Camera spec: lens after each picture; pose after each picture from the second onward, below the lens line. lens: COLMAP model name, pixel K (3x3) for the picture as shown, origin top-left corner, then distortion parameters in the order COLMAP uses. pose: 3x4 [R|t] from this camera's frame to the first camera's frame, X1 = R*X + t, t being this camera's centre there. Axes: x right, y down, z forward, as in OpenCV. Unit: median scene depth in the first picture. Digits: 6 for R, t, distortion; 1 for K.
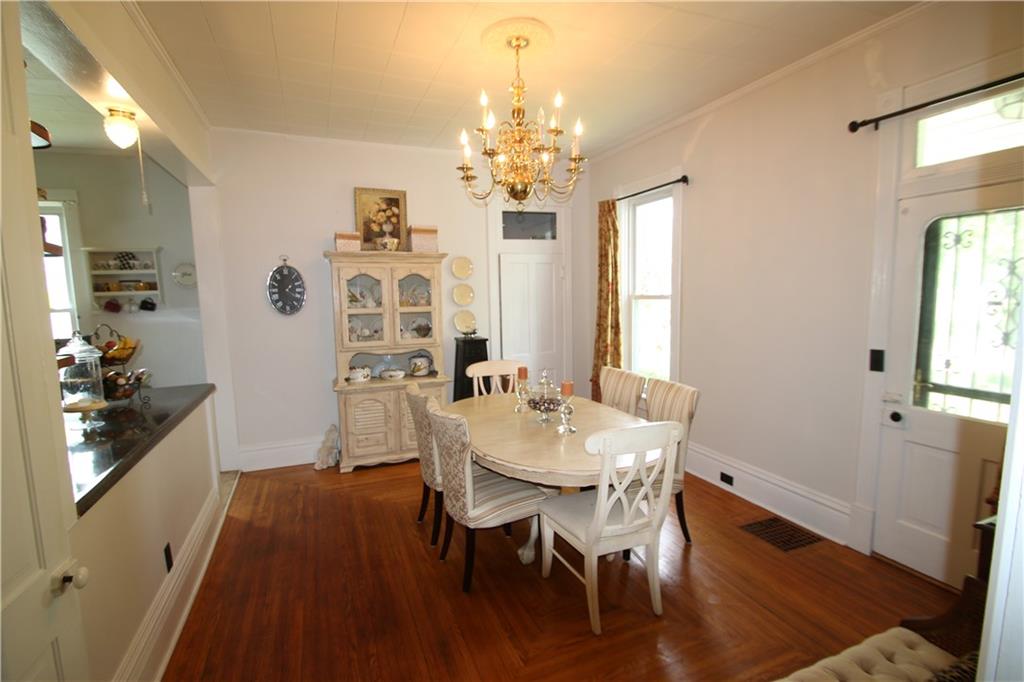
lens RADIAL K [[473.6, 0, 510.6], [0, 473.6, 342.2], [0, 0, 1]] dist [-0.004583, -0.003551]
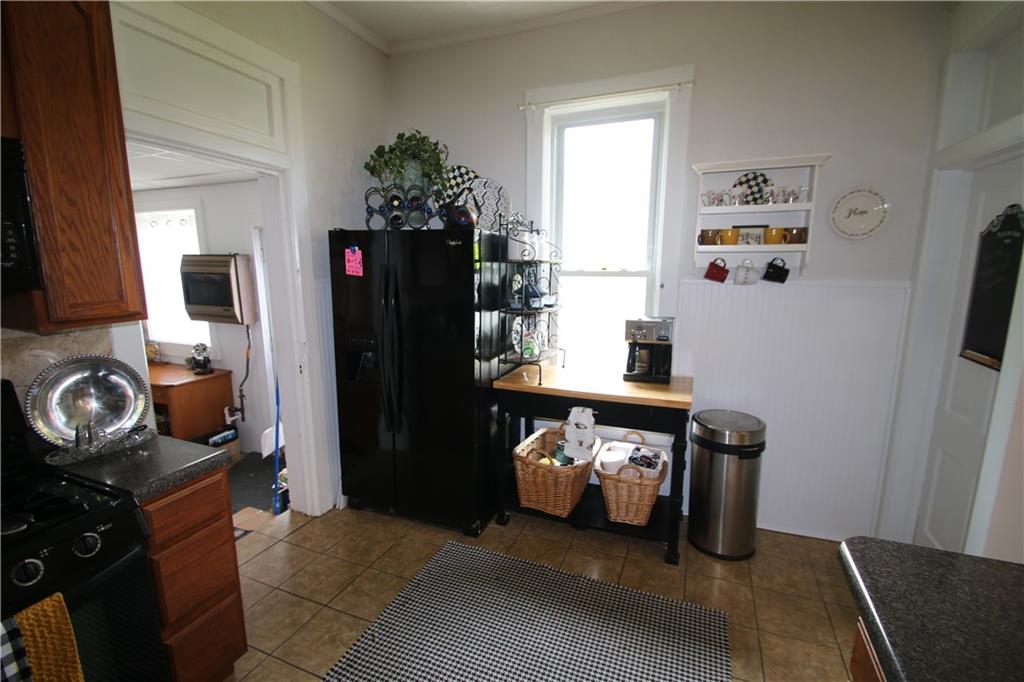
lens RADIAL K [[473.6, 0, 511.3], [0, 473.6, 342.9], [0, 0, 1]] dist [-0.004583, -0.003551]
pose [[0.706648, 0.148263, -0.691858, -0.607983], [-0.094743, 0.988822, 0.115132, -0.032952], [0.701194, -0.015809, 0.712796, 0.414700]]
